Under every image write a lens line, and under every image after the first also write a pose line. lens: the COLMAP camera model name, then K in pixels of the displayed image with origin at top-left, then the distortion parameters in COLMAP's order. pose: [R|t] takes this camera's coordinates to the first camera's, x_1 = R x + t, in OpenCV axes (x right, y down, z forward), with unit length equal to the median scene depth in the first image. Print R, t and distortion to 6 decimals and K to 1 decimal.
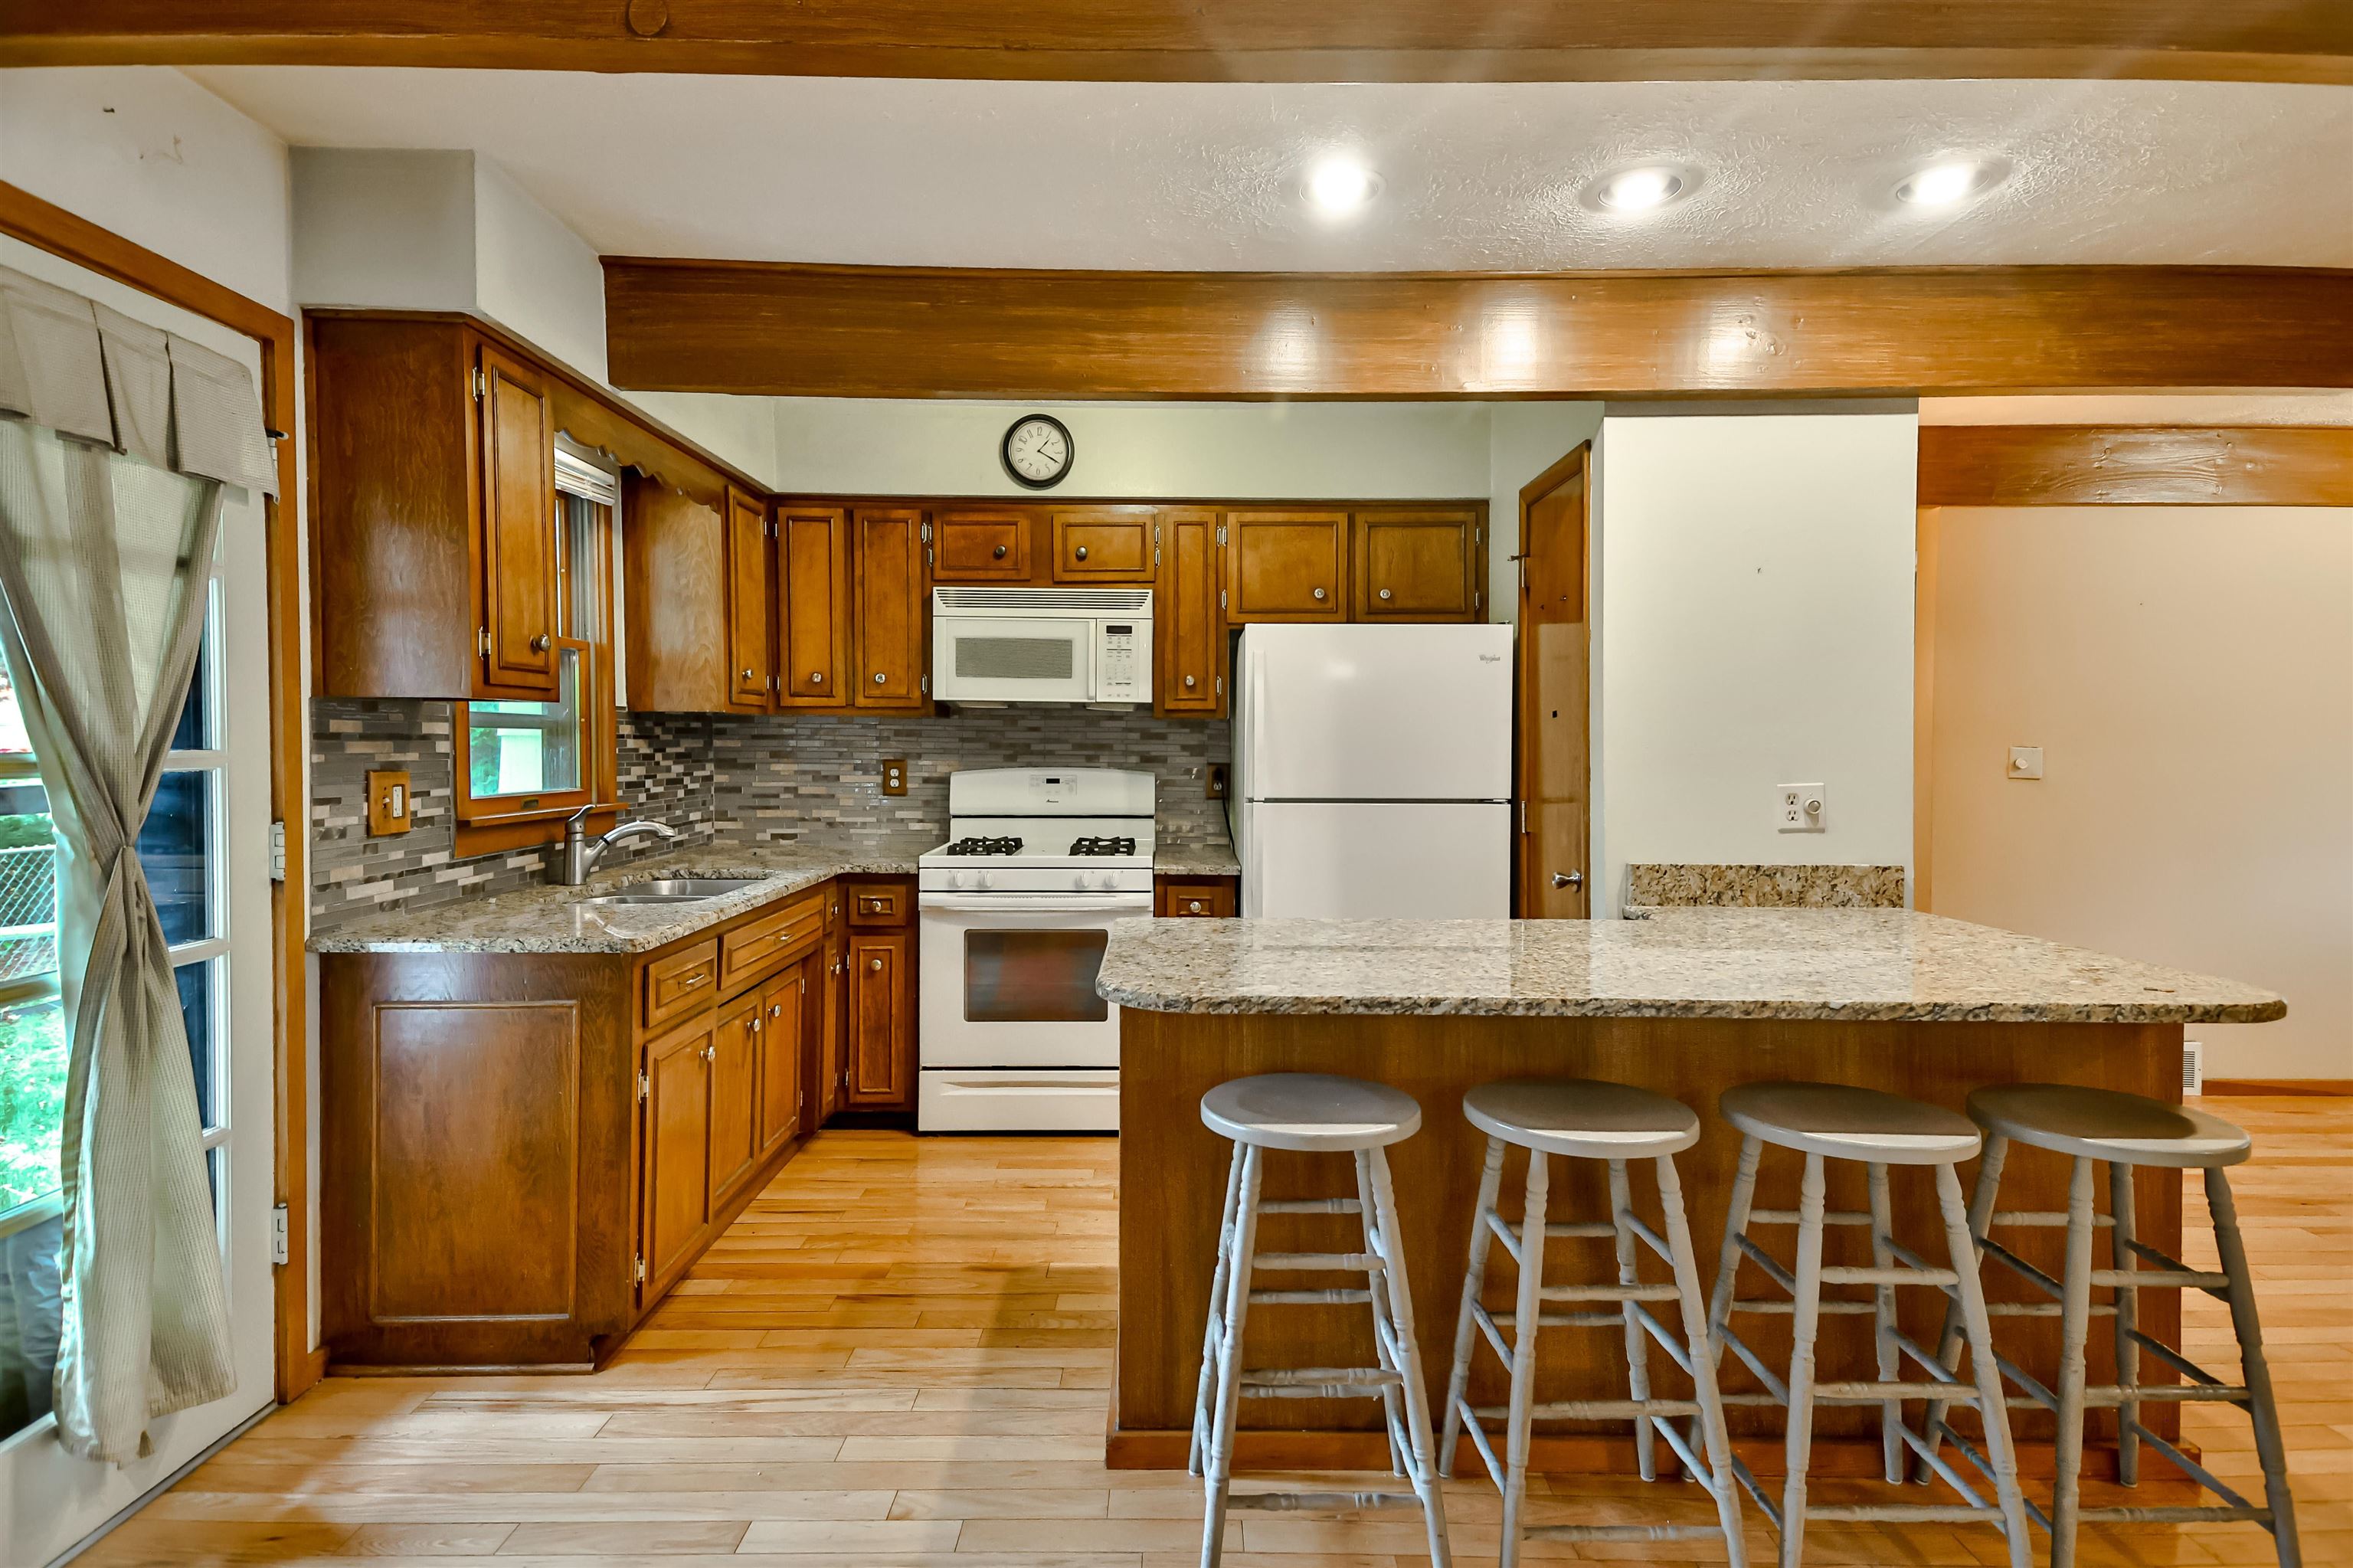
lens RADIAL K [[1235.8, 0, 1179.9], [0, 1235.8, 763.5], [0, 0, 1]] dist [0.107819, -0.068704]
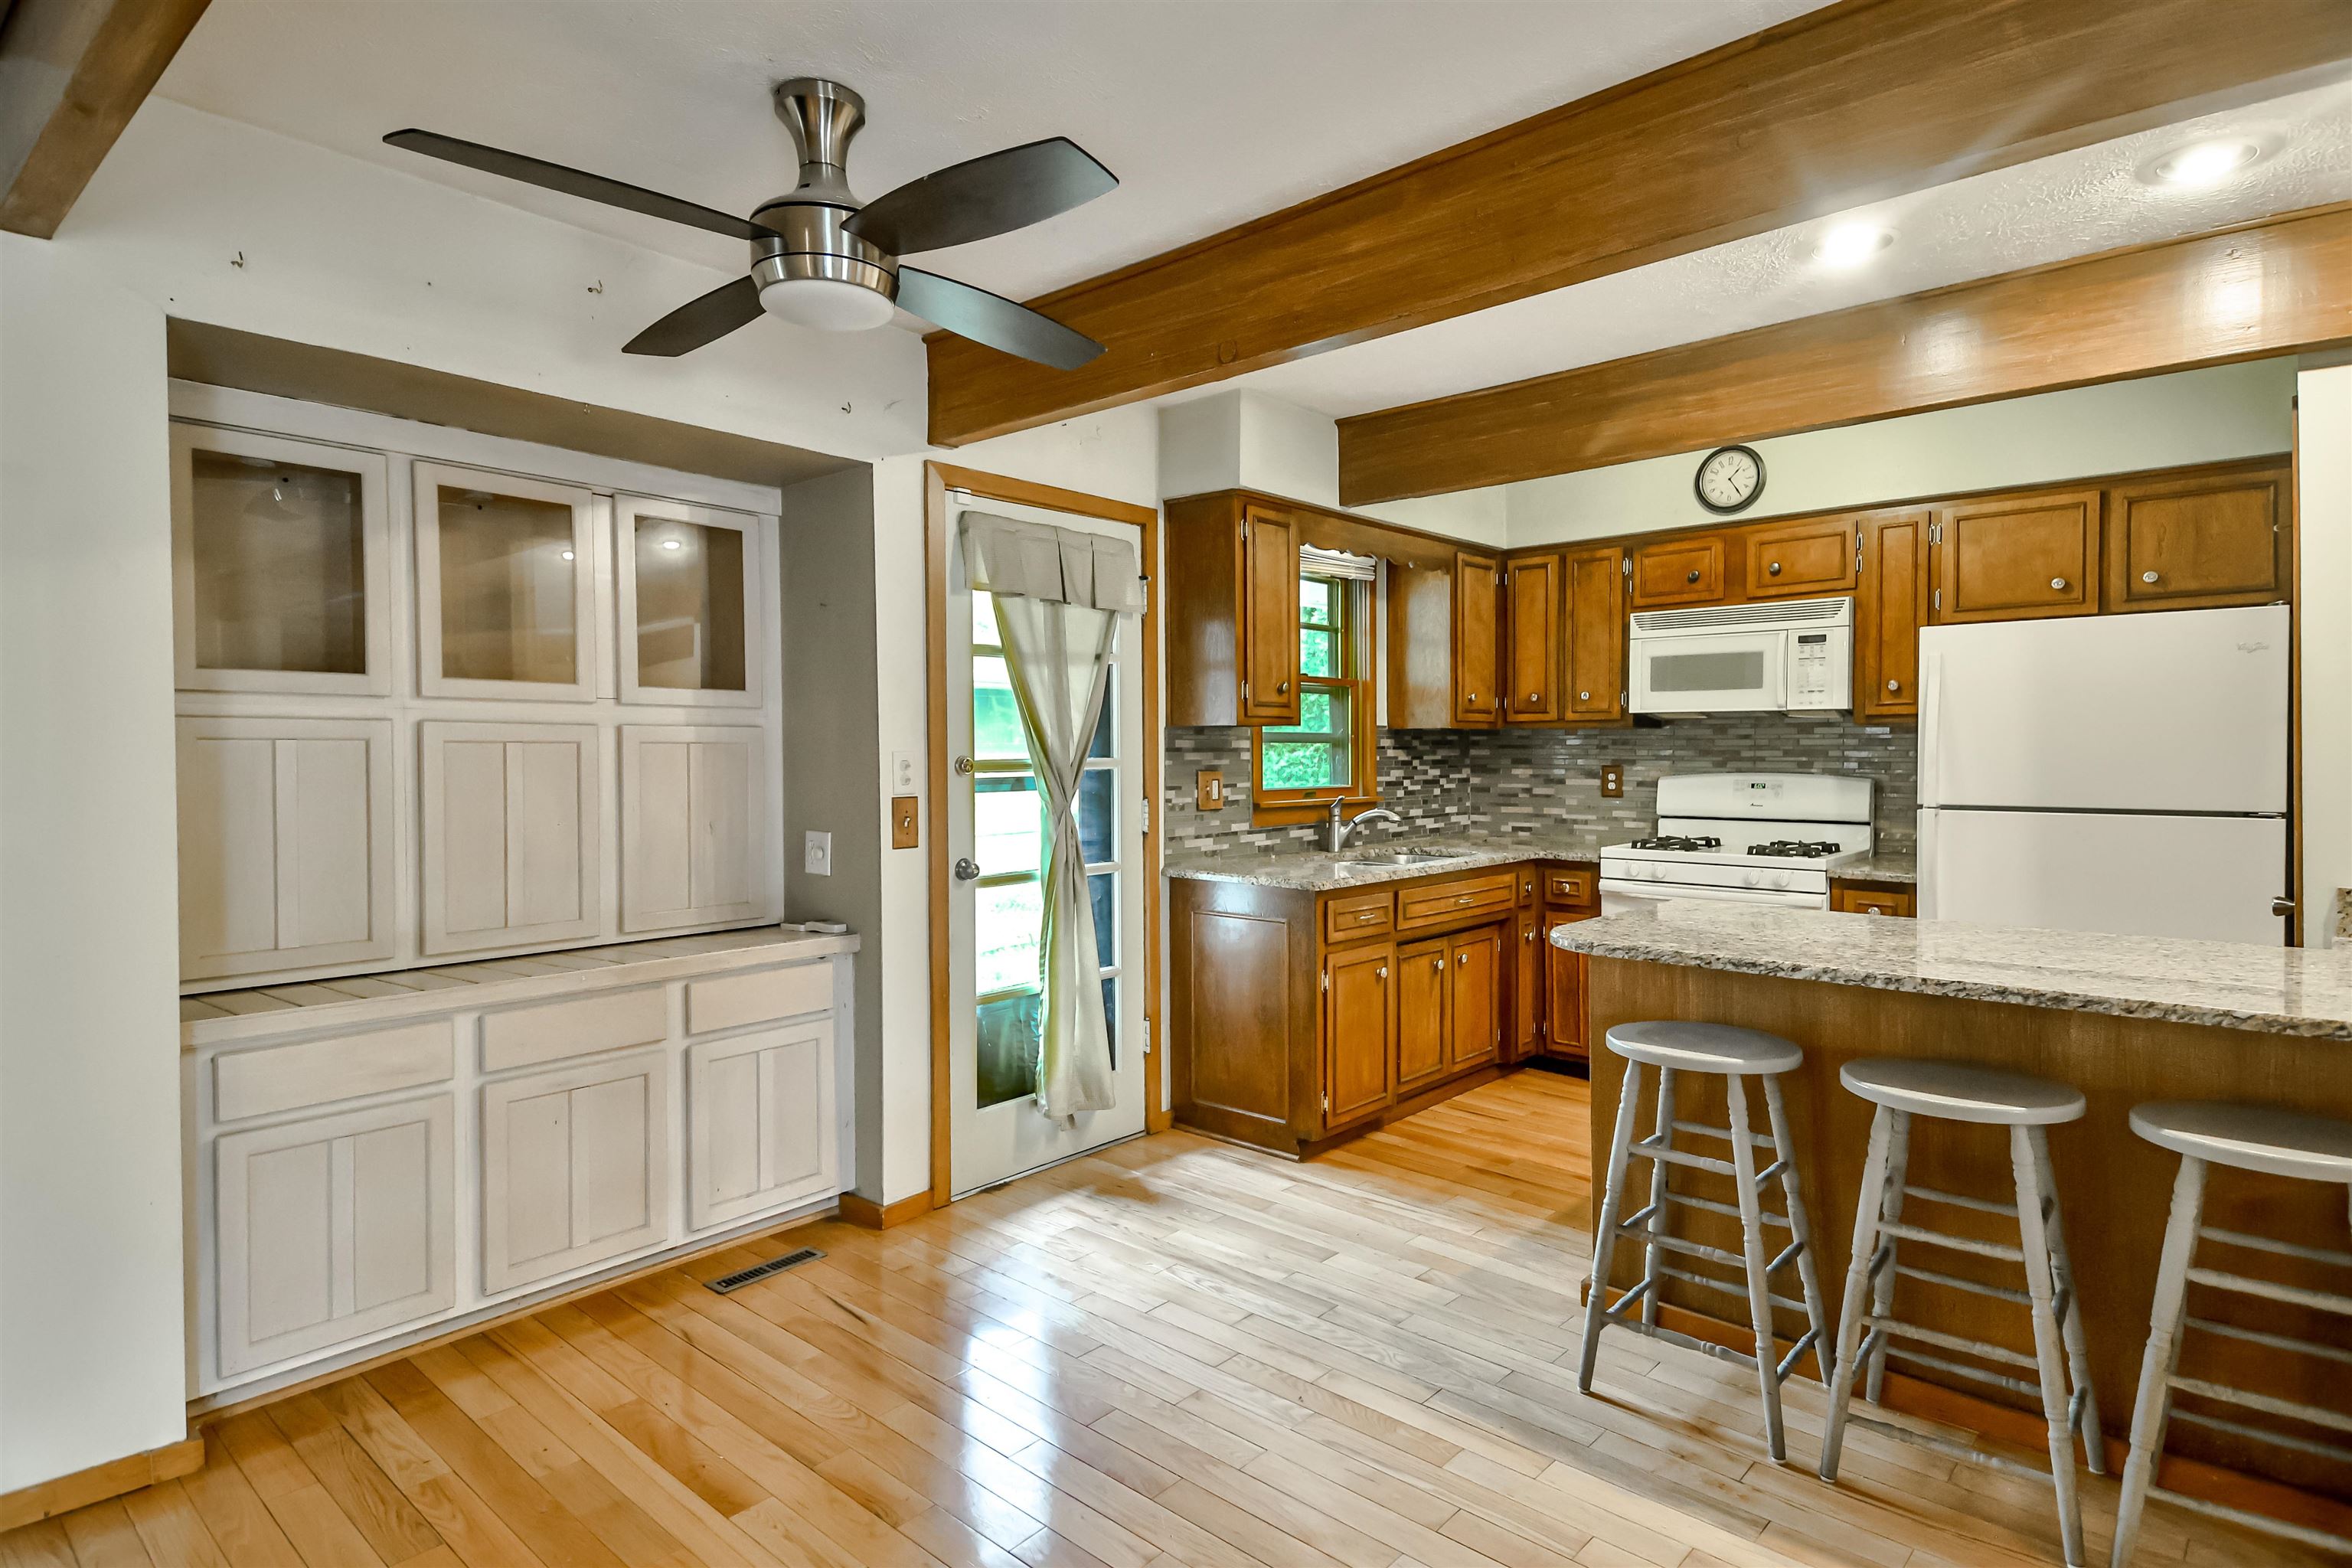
lens RADIAL K [[1235.2, 0, 1179.4], [0, 1235.2, 763.5], [0, 0, 1]] dist [0.107819, -0.068704]
pose [[0.745439, 0.000650, -0.666574, 0.275660], [-0.005344, 0.999973, -0.005001, 0.003318], [0.666553, 0.007290, 0.745422, -0.138353]]
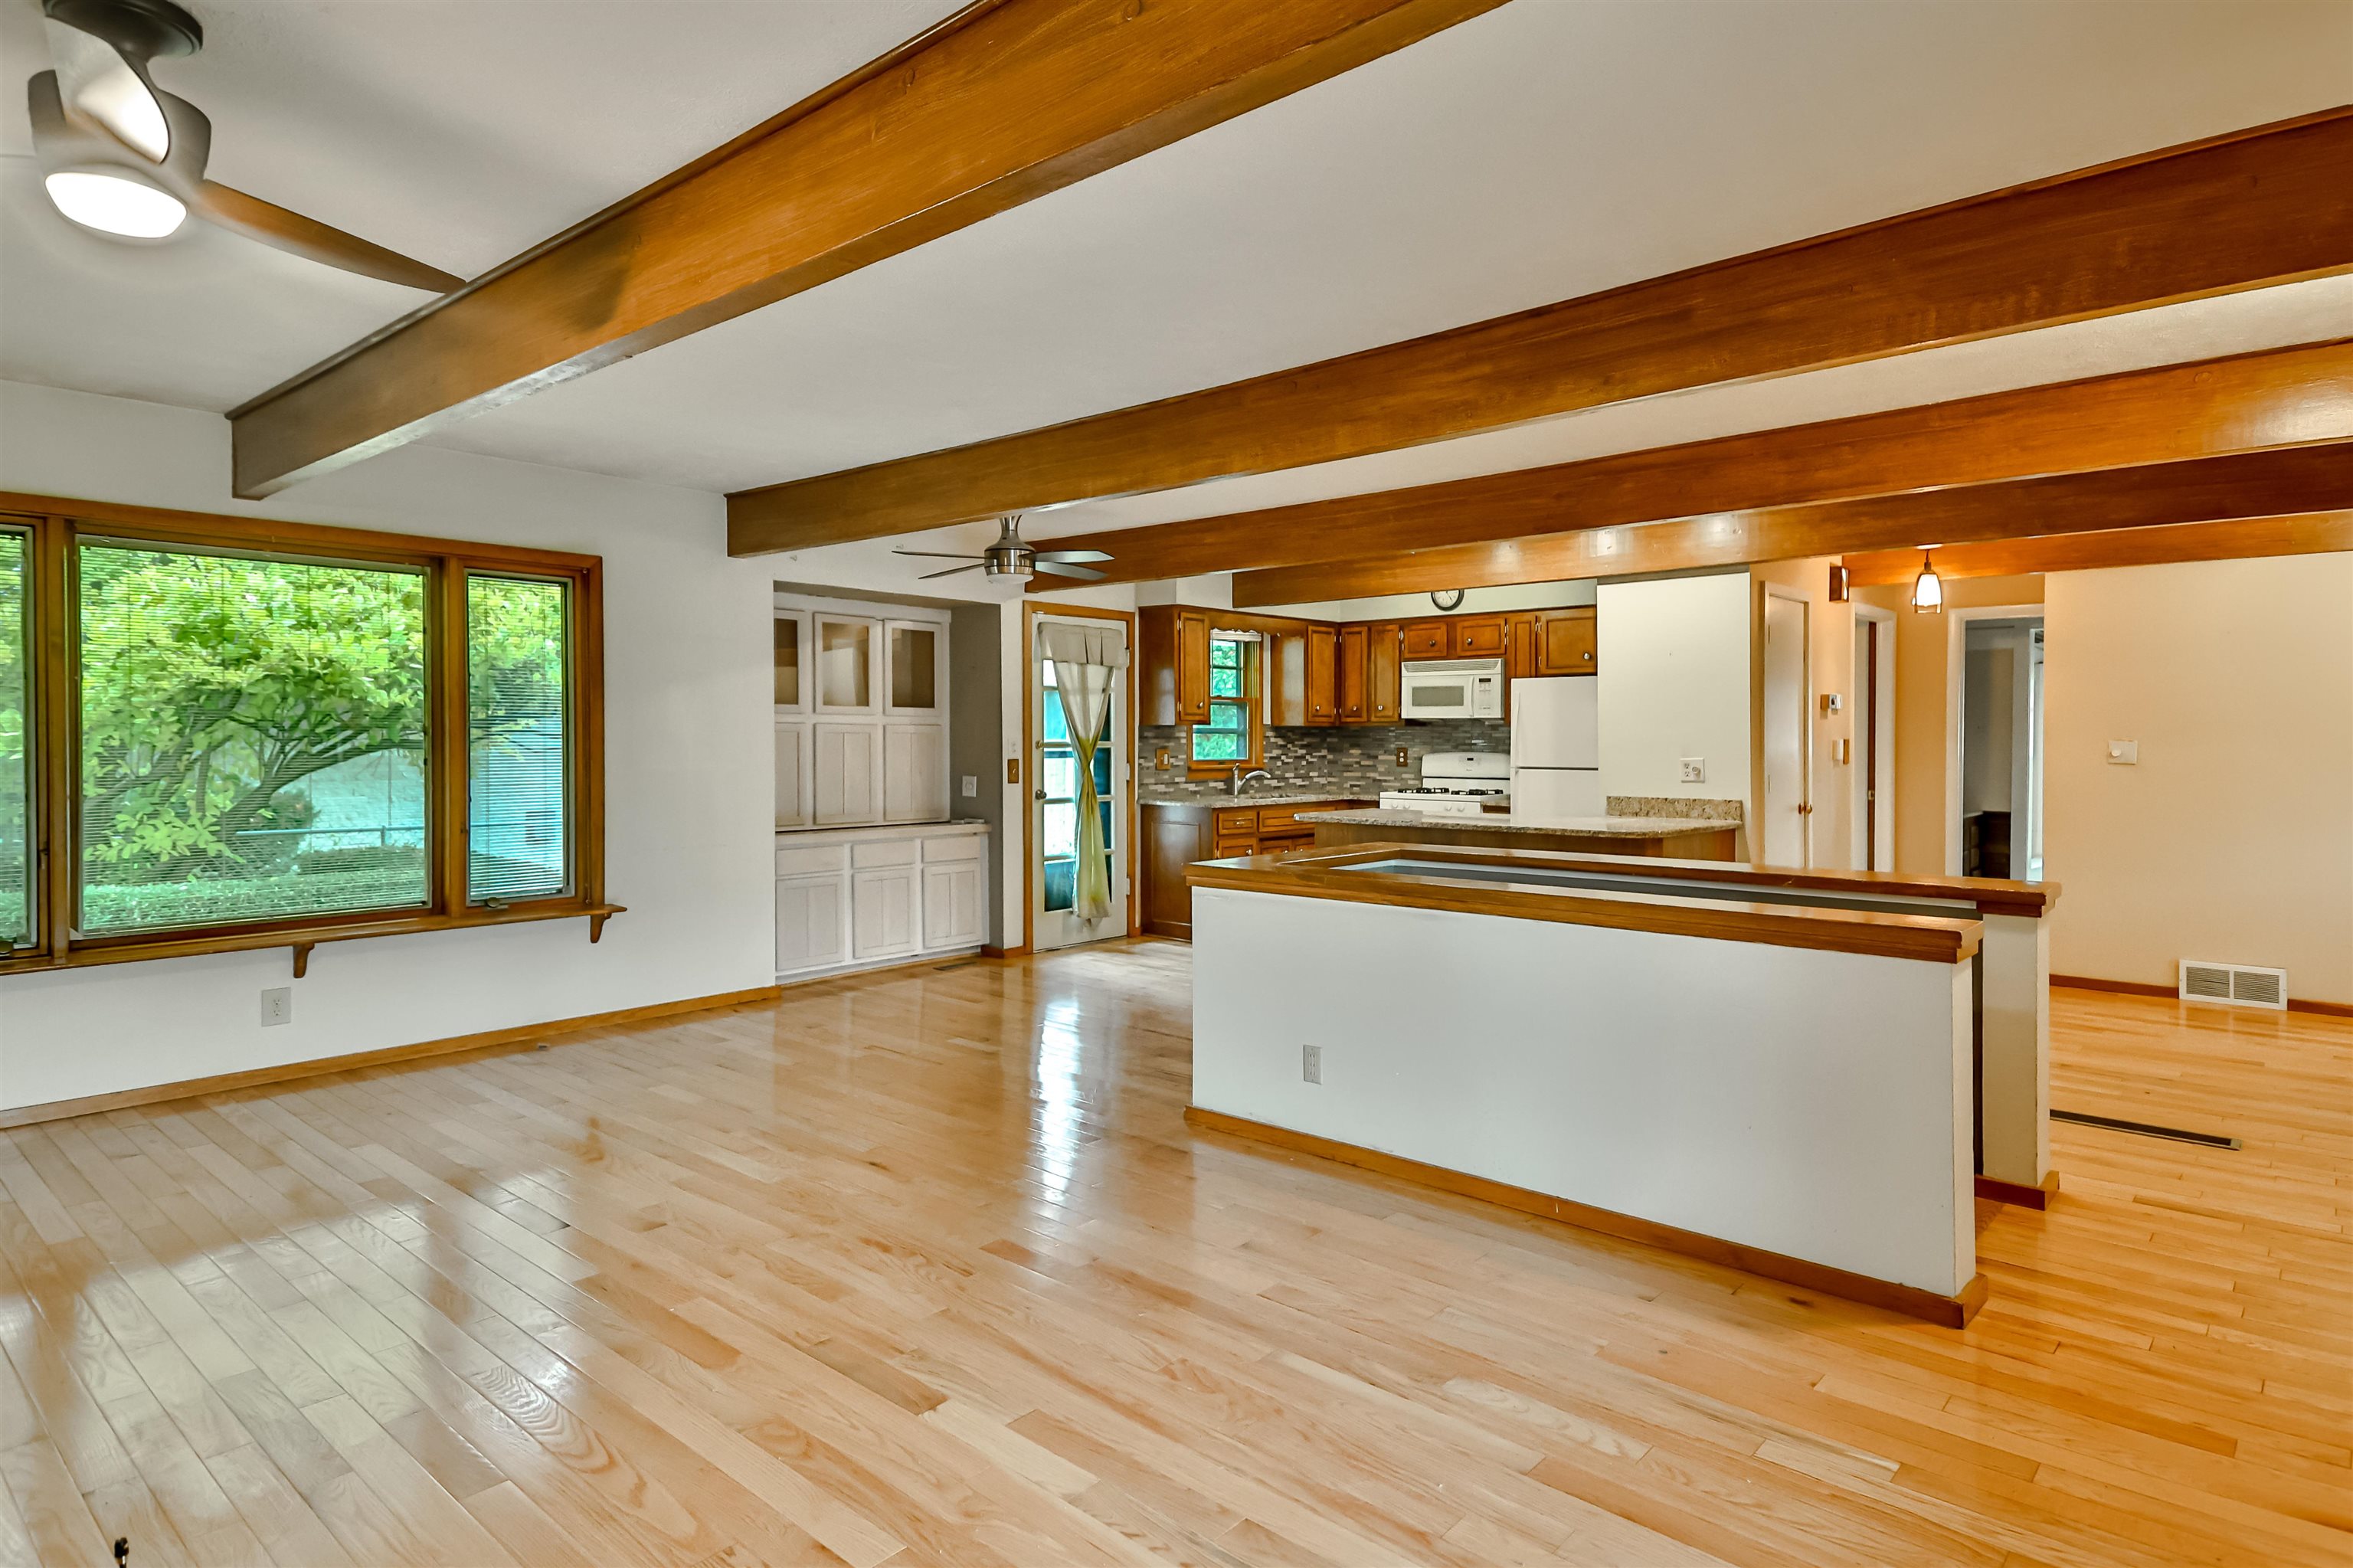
lens RADIAL K [[1285.3, 0, 1184.5], [0, 1285.3, 746.5], [0, 0, 1]] dist [0.110339, -0.063954]
pose [[0.748382, 0.001679, -0.663266, 0.994744], [-0.010089, 0.999910, -0.008854, 0.018556], [0.663191, 0.013318, 0.748332, -0.863501]]
